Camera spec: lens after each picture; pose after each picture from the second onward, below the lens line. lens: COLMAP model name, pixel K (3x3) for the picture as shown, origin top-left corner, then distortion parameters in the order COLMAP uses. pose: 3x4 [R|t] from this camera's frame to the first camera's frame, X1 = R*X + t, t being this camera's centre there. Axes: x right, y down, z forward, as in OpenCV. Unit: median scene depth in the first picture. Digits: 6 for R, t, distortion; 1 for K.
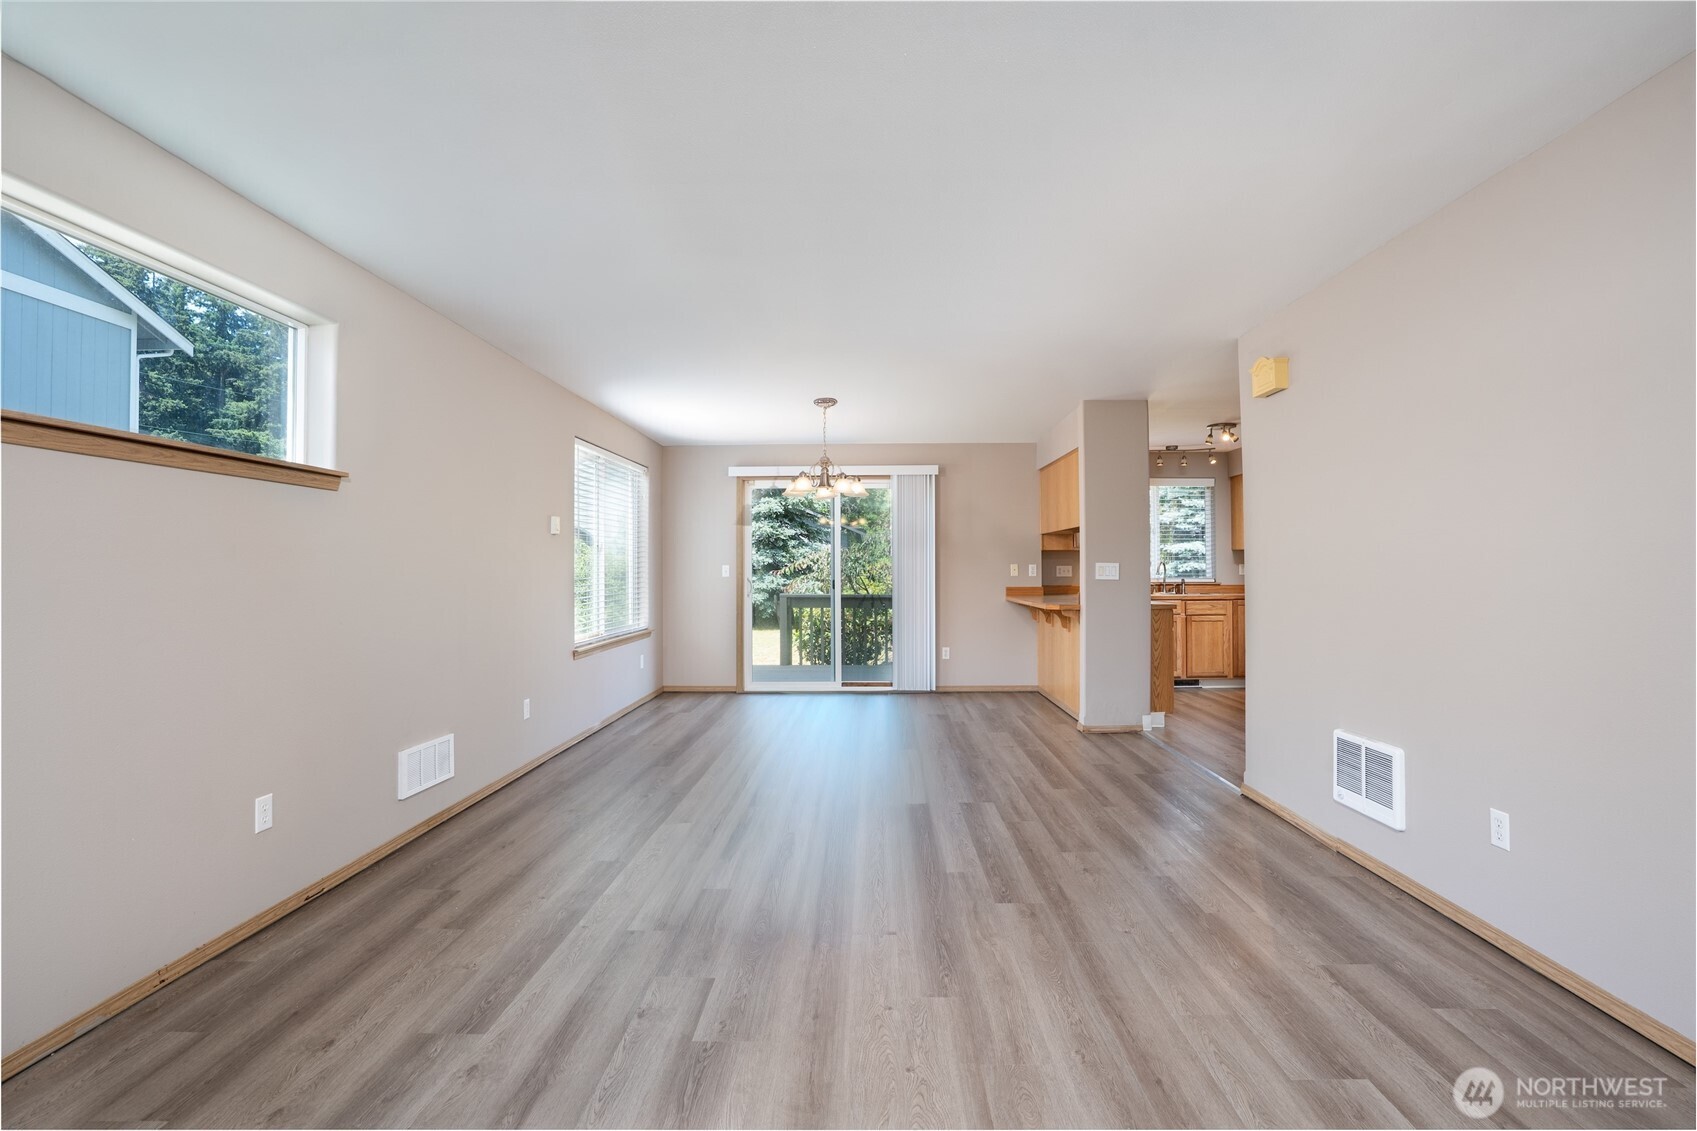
lens RADIAL K [[788.9, 0, 851.5], [0, 788.9, 562.3], [0, 0, 1]] dist [-0.078741, 0.035083]
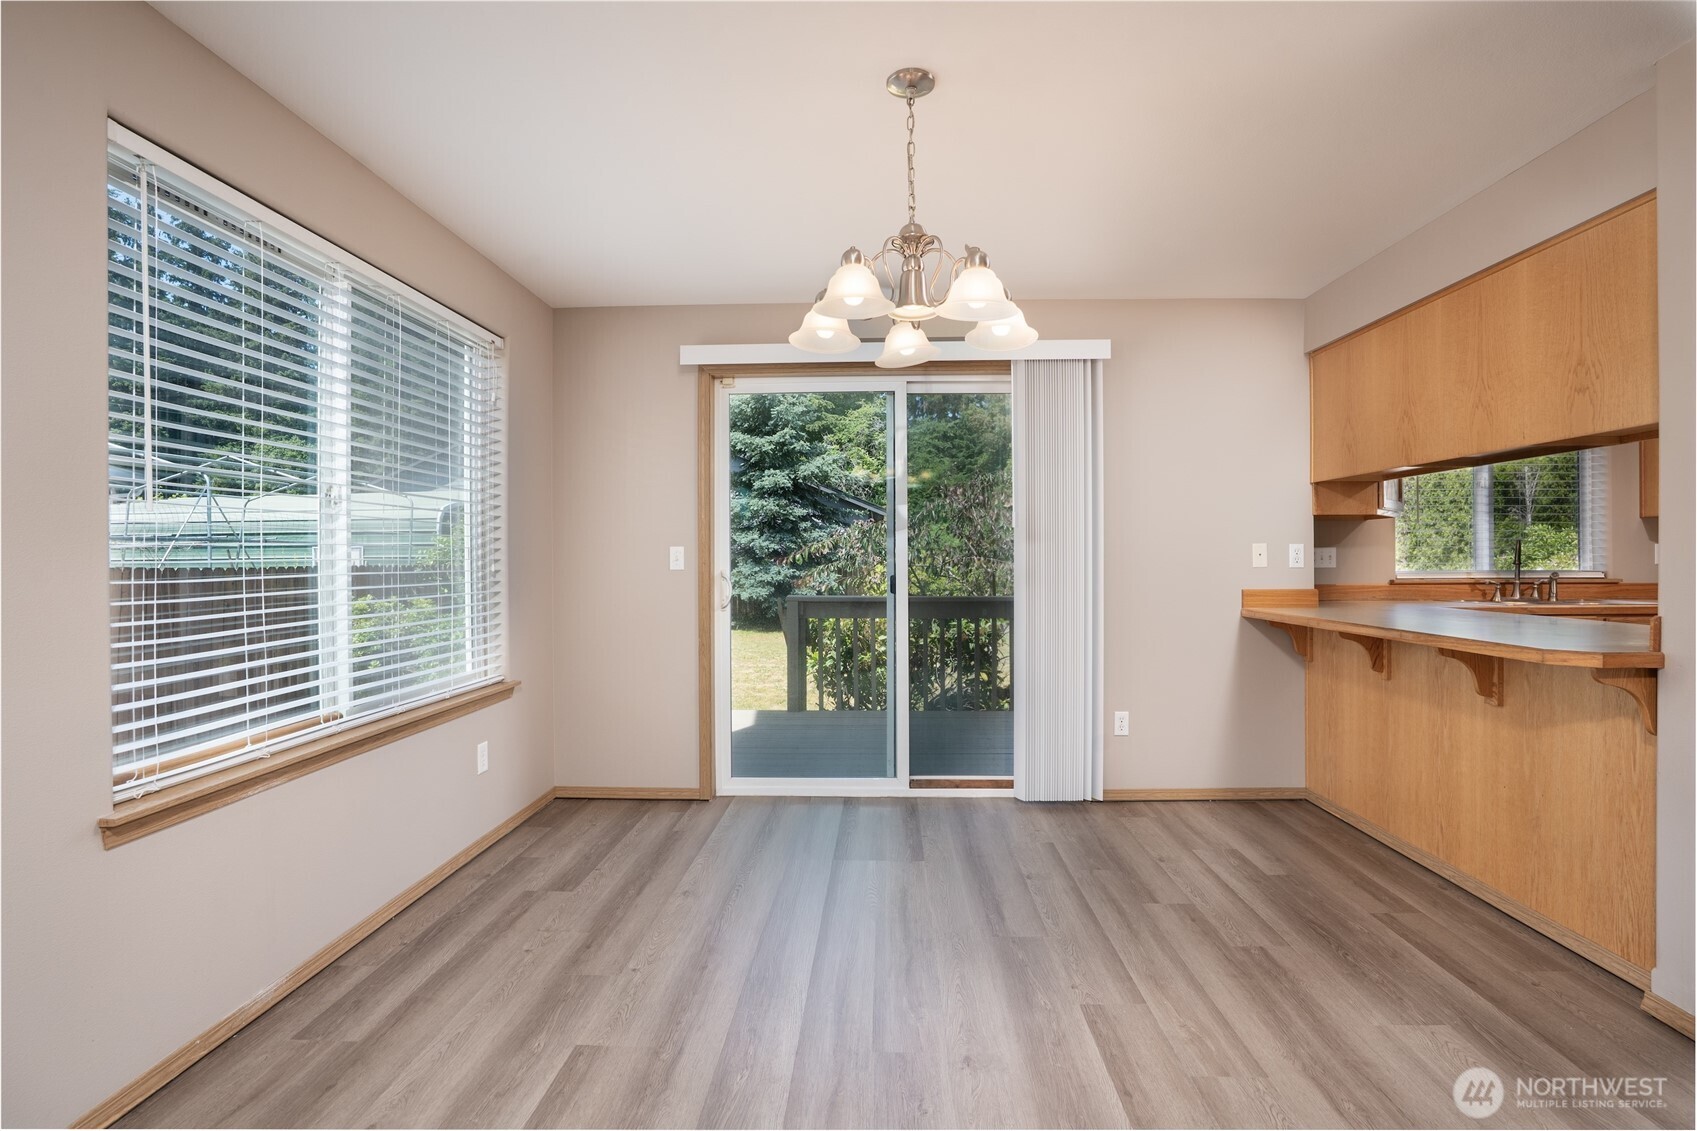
lens RADIAL K [[805.1, 0, 851.8], [0, 805.1, 561.2], [0, 0, 1]] dist [-0.064695, 0.026660]
pose [[0.999922, -0.000957, -0.012481, -0.077917], [0.001118, 0.999917, 0.012835, 0.012796], [0.012468, -0.012848, 0.999840, 0.890330]]
